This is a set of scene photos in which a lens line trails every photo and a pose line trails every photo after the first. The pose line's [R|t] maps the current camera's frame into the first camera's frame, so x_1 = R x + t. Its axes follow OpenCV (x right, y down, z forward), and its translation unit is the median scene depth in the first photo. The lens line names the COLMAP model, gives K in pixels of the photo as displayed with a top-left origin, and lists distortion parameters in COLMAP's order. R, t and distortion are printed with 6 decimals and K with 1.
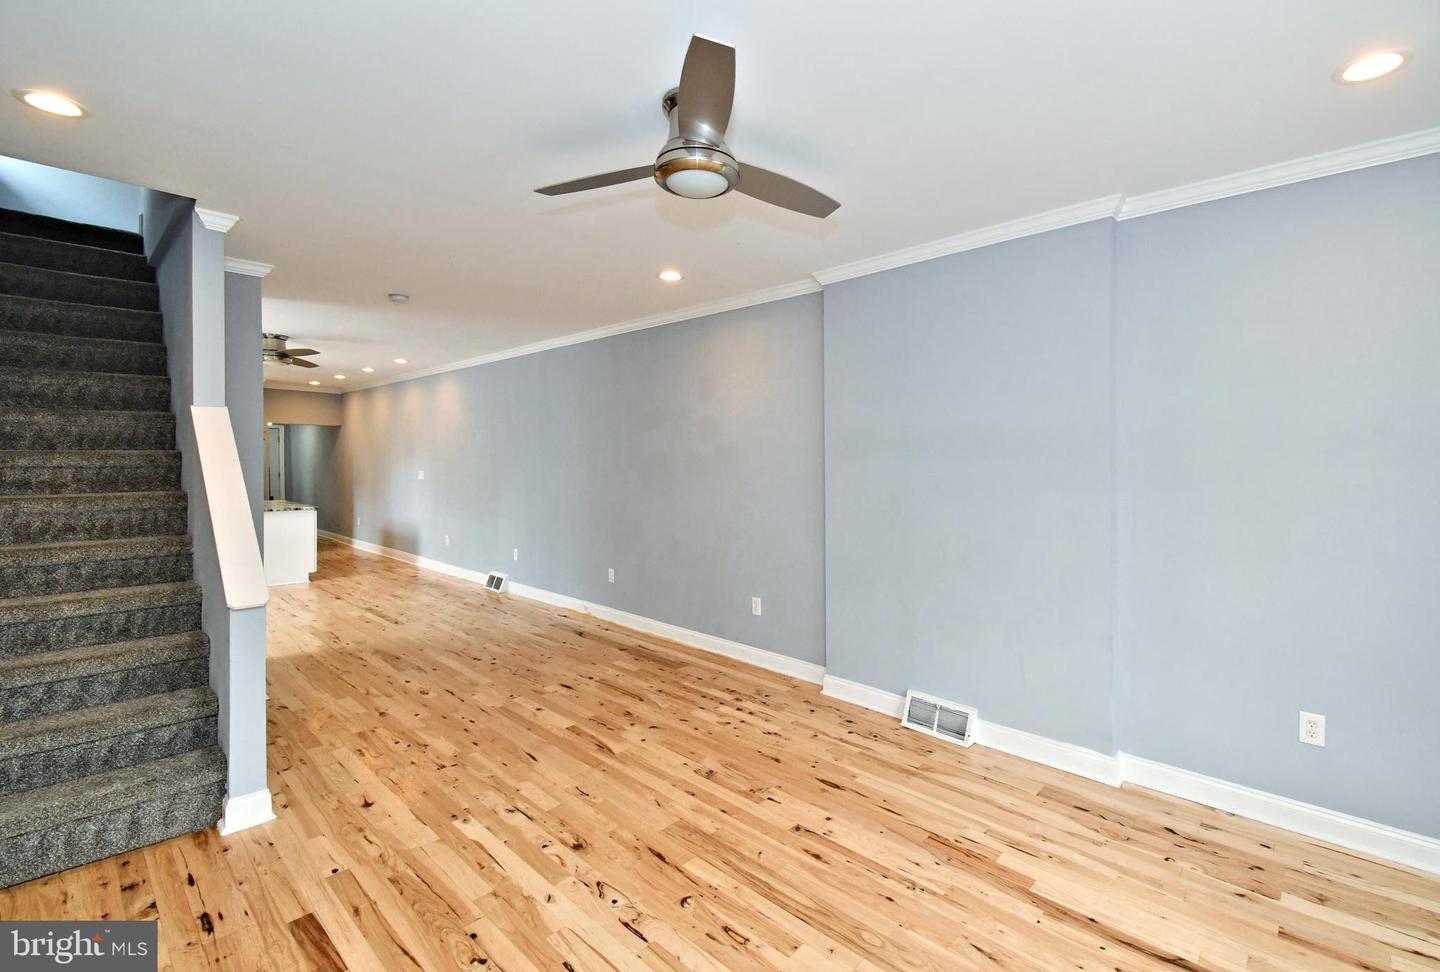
lens RADIAL K [[650.0, 0, 729.6], [0, 650.0, 470.2], [0, 0, 1]] dist [0.042436, -0.017799]
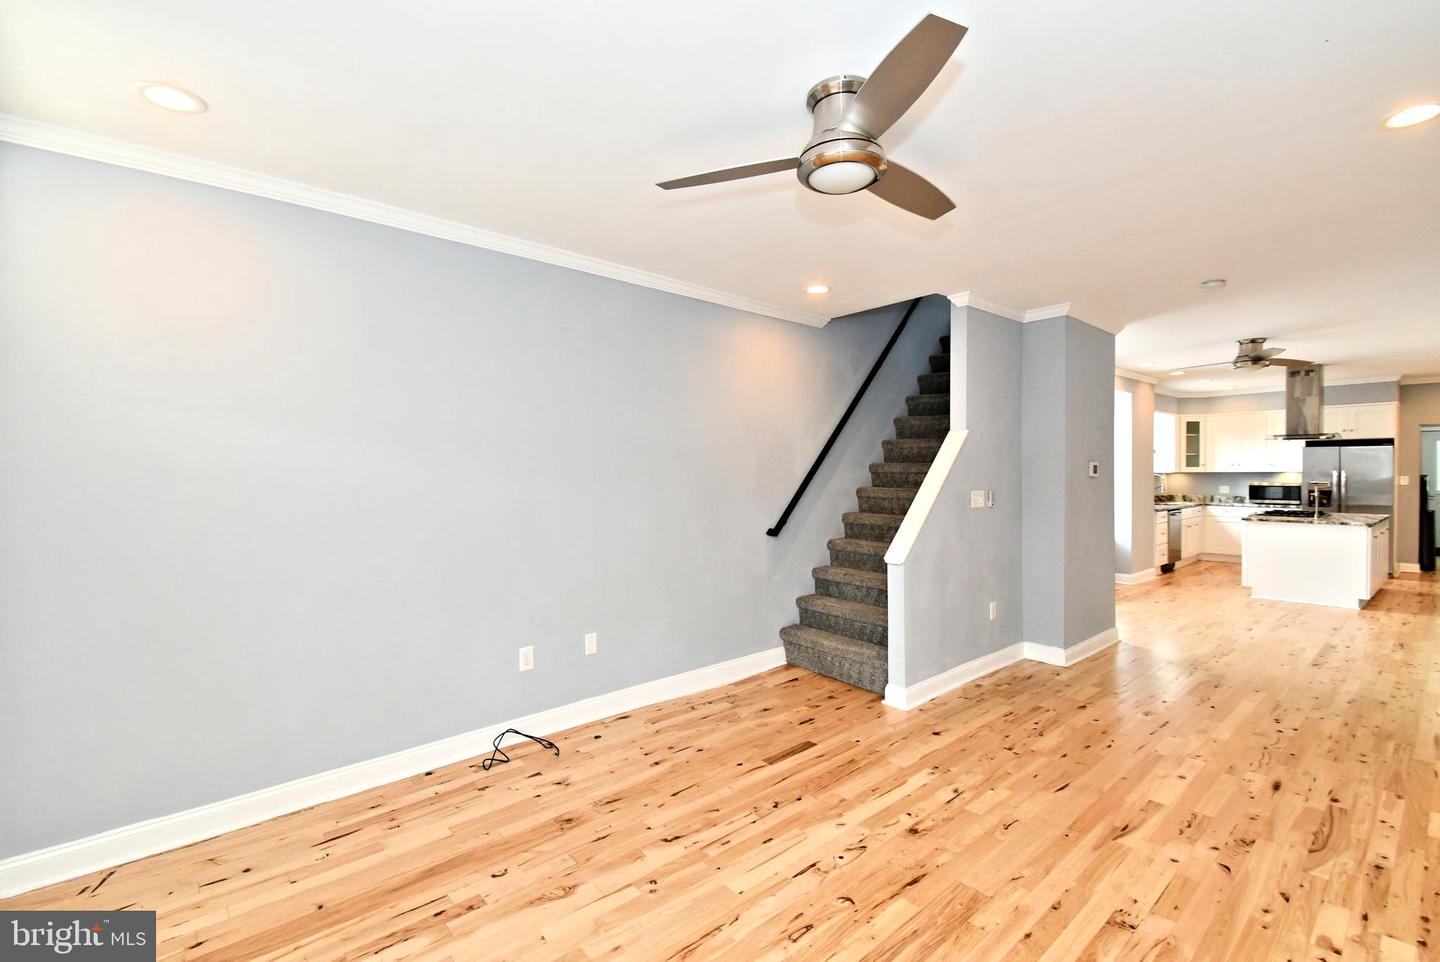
lens RADIAL K [[624.4, 0, 729.0], [0, 624.4, 481.9], [0, 0, 1]] dist [0.014187, -0.000883]
pose [[-0.096317, 0.007824, -0.995320, 0.670207], [-0.008535, 0.999926, 0.008686, 0.007887], [0.995314, 0.009331, -0.096243, 0.678655]]
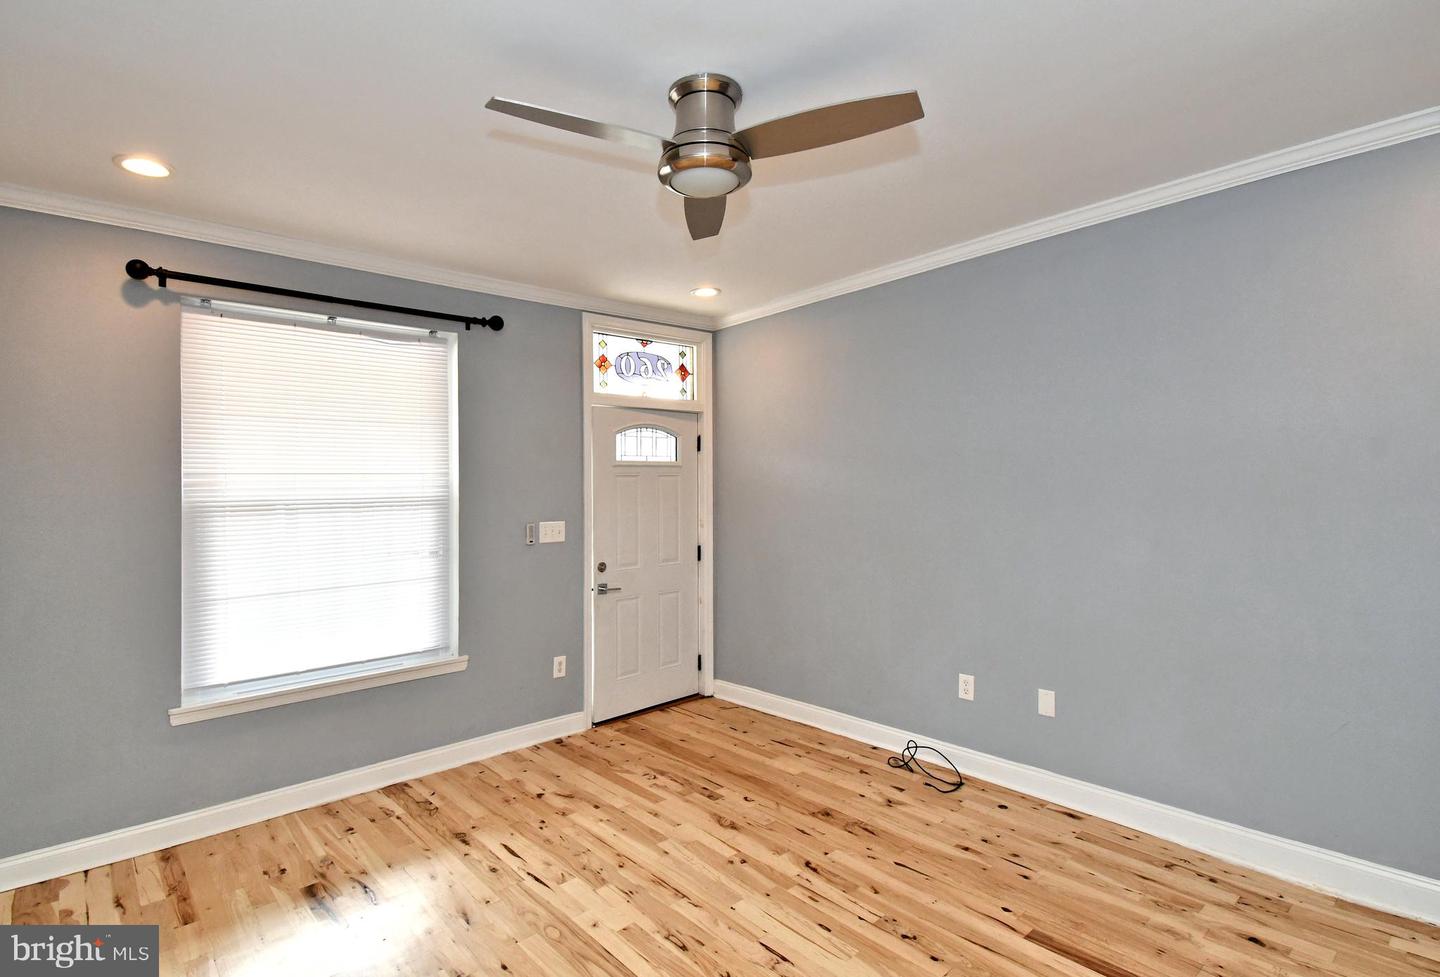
lens RADIAL K [[705.3, 0, 692.9], [0, 705.3, 495.9], [0, 0, 1]] dist [0.021801, -0.001395]
pose [[-0.995301, 0.009614, 0.096354, -0.092244], [0.012382, 0.999527, 0.028165, -0.025501], [-0.096038, 0.029226, -0.994949, 1.459921]]
